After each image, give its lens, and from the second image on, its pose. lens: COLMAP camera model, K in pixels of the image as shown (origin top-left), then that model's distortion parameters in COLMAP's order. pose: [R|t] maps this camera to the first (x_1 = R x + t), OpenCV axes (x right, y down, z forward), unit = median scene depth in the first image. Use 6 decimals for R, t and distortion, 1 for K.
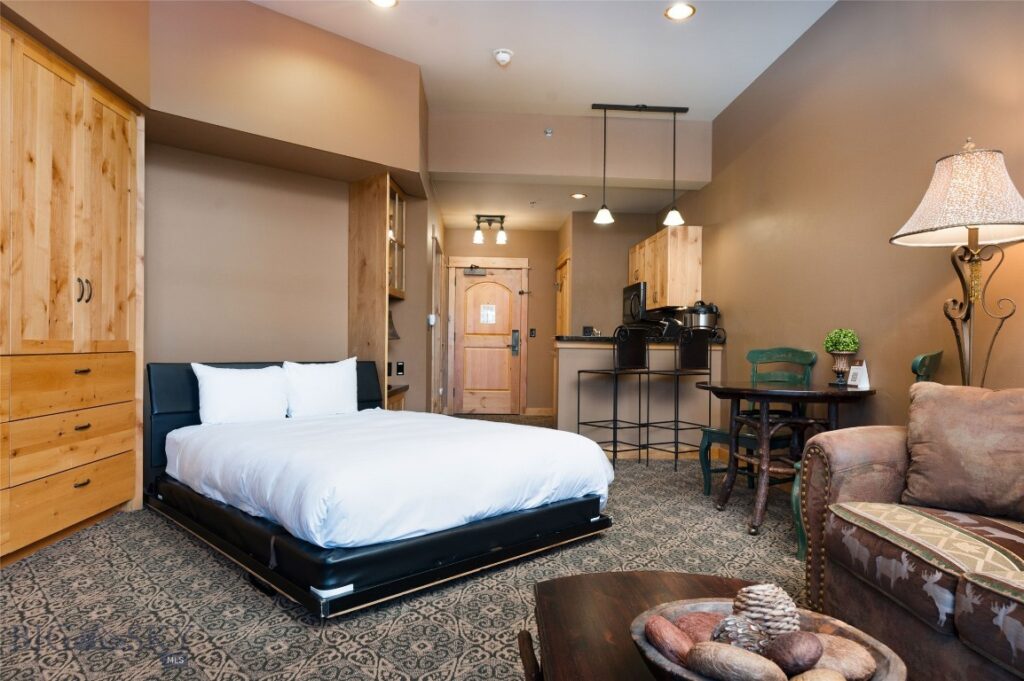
lens RADIAL K [[627.1, 0, 512.6], [0, 627.1, 341.2], [0, 0, 1]] dist [-0.002350, 0.000453]
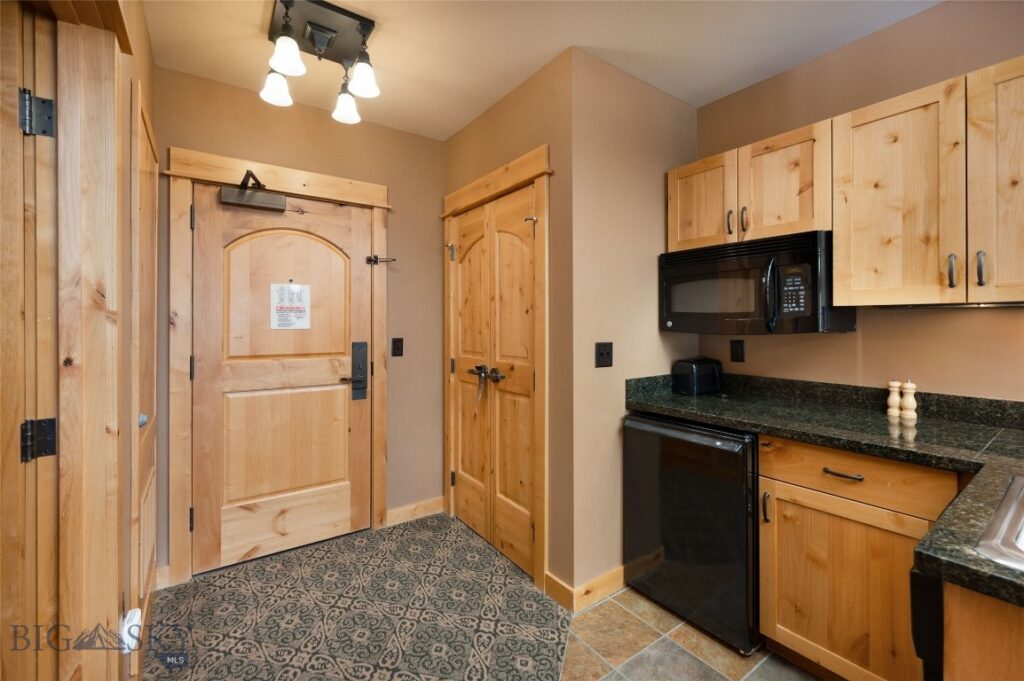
lens RADIAL K [[448.9, 0, 527.9], [0, 448.9, 320.8], [0, 0, 1]] dist [-0.000704, -0.000710]
pose [[0.836618, -0.010996, 0.547676, -0.116827], [0.012126, 0.999925, 0.001553, -0.053382], [-0.547652, 0.005341, 0.836689, 1.101708]]
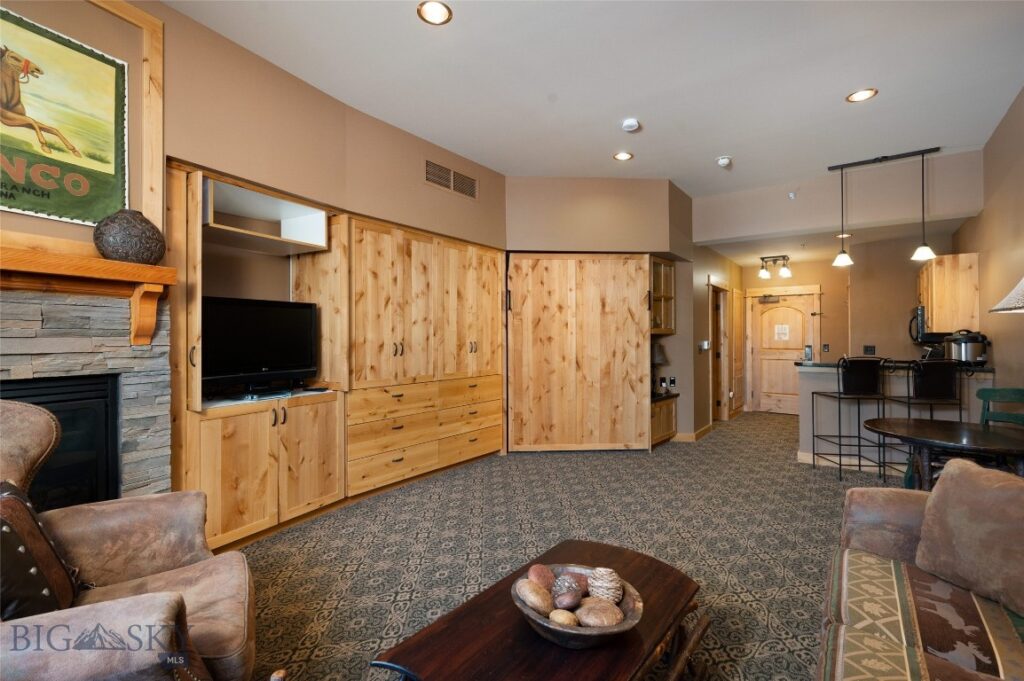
lens RADIAL K [[448.9, 0, 515.4], [0, 448.9, 335.7], [0, 0, 1]] dist [-0.000704, -0.000710]
pose [[0.765404, -0.015992, -0.643351, 0.211889], [0.011690, 0.999872, -0.010947, -0.055348], [0.643444, 0.000858, 0.765493, -0.031924]]
